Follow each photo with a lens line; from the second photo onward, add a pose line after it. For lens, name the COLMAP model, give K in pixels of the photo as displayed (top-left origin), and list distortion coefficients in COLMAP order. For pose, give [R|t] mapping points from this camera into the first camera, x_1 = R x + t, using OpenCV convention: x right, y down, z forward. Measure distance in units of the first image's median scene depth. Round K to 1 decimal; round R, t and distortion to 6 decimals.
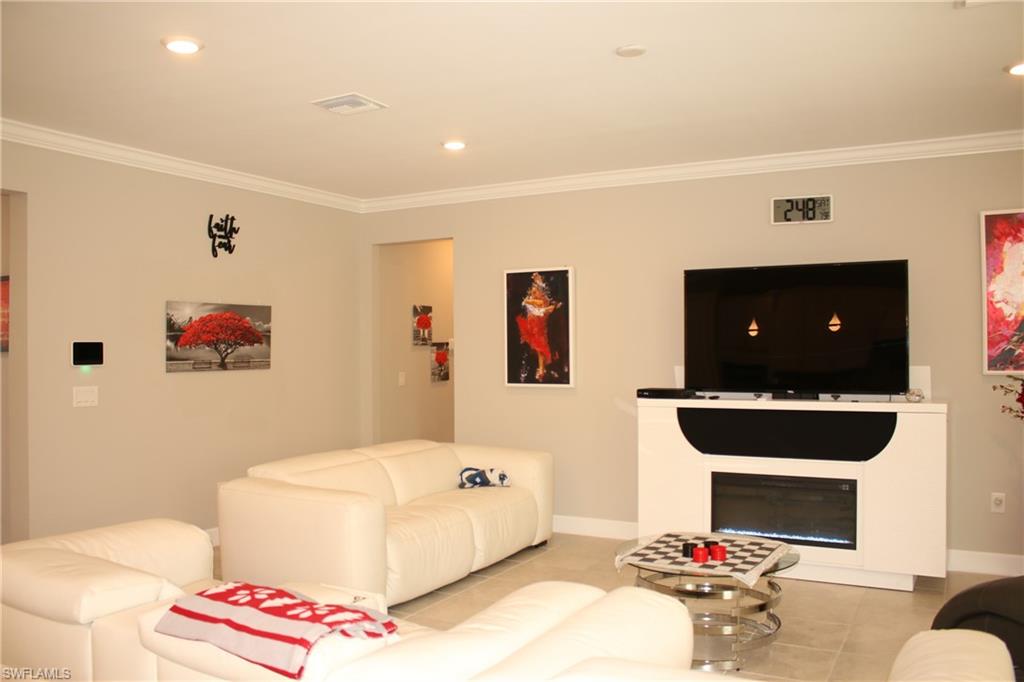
lens RADIAL K [[846.8, 0, 512.0], [0, 846.8, 341.0], [0, 0, 1]] dist [-0.153770, 0.123791]
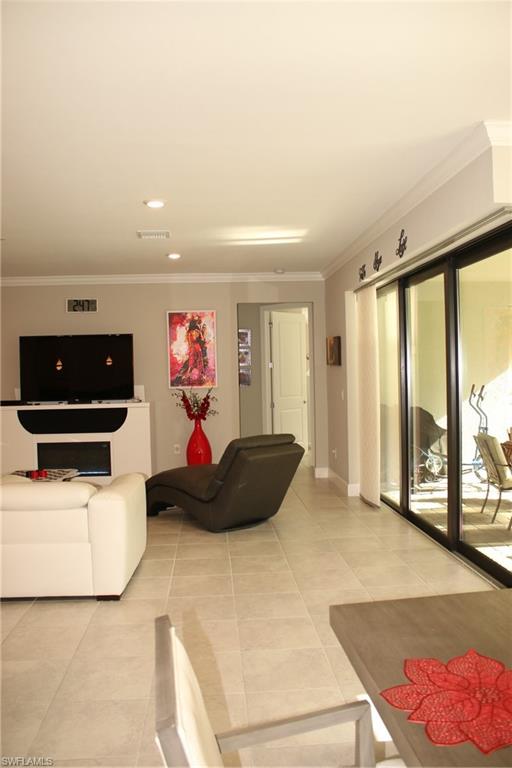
lens RADIAL K [[635.1, 0, 256.0], [0, 635.1, 384.0], [0, 0, 1]] dist [-0.153770, 0.123791]
pose [[0.835177, -0.022414, 0.549524, -0.107232], [0.012103, 0.999676, 0.022381, -0.003886], [-0.549848, -0.012041, 0.835178, -0.400347]]
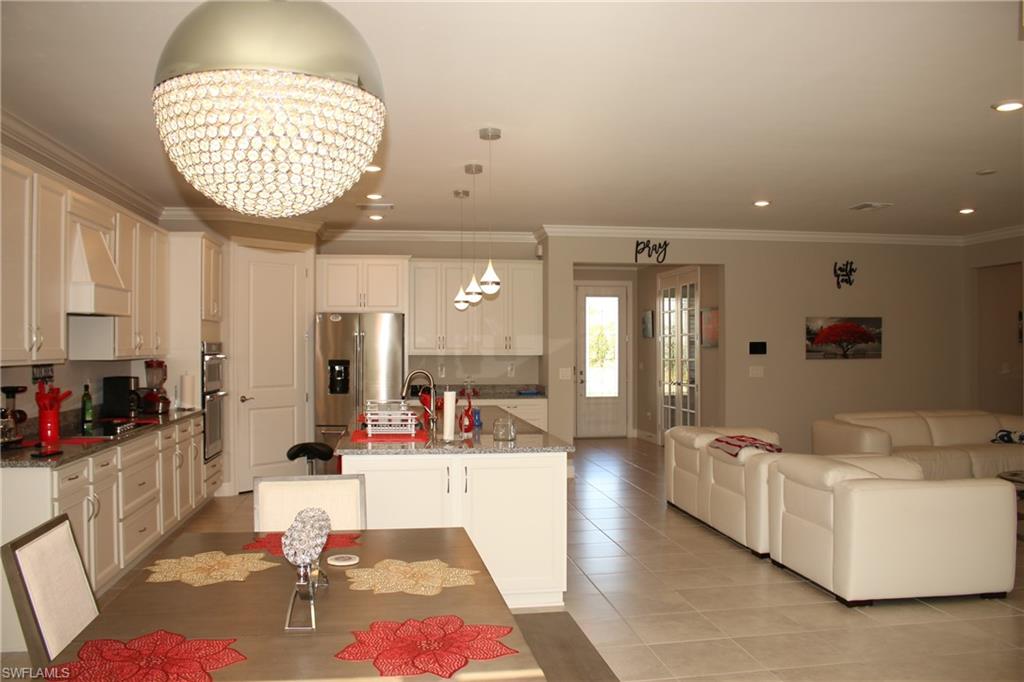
lens RADIAL K [[846.8, 0, 512.0], [0, 846.8, 341.0], [0, 0, 1]] dist [-0.153770, 0.123791]
pose [[0.607353, -0.001515, -0.794430, 0.519589], [0.006508, 0.999974, 0.003069, -0.008114], [0.794405, -0.007034, 0.607347, -0.466552]]
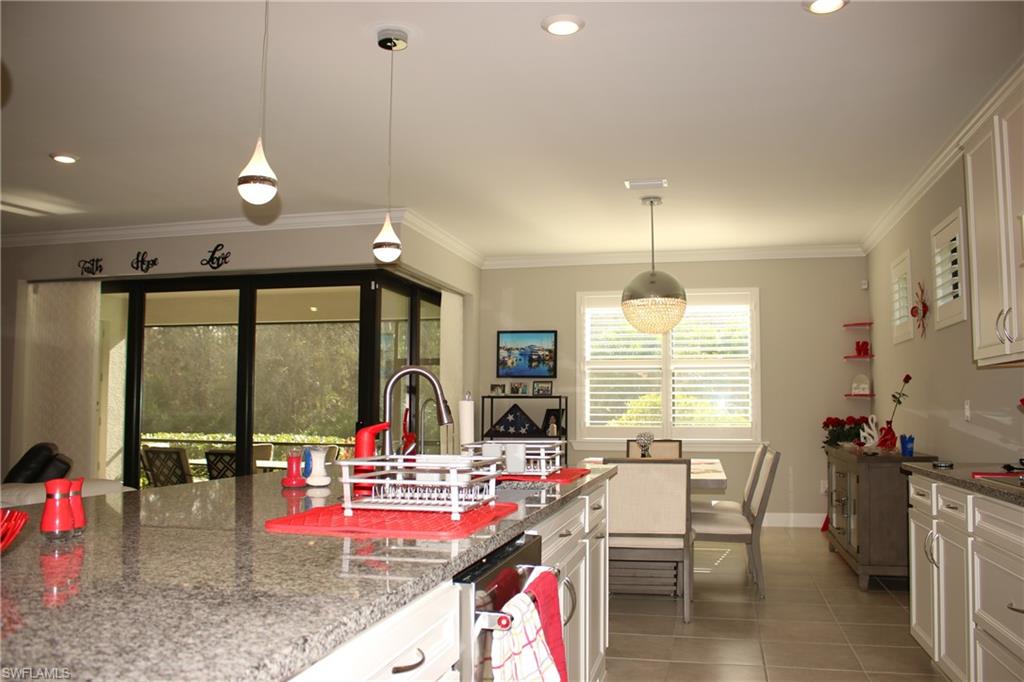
lens RADIAL K [[846.8, 0, 512.0], [0, 846.8, 341.0], [0, 0, 1]] dist [-0.153770, 0.123791]
pose [[-0.268999, 0.081130, 0.959717, -0.704258], [-0.008287, 0.996214, -0.086538, 0.047787], [-0.963105, -0.031231, -0.267309, 0.087295]]
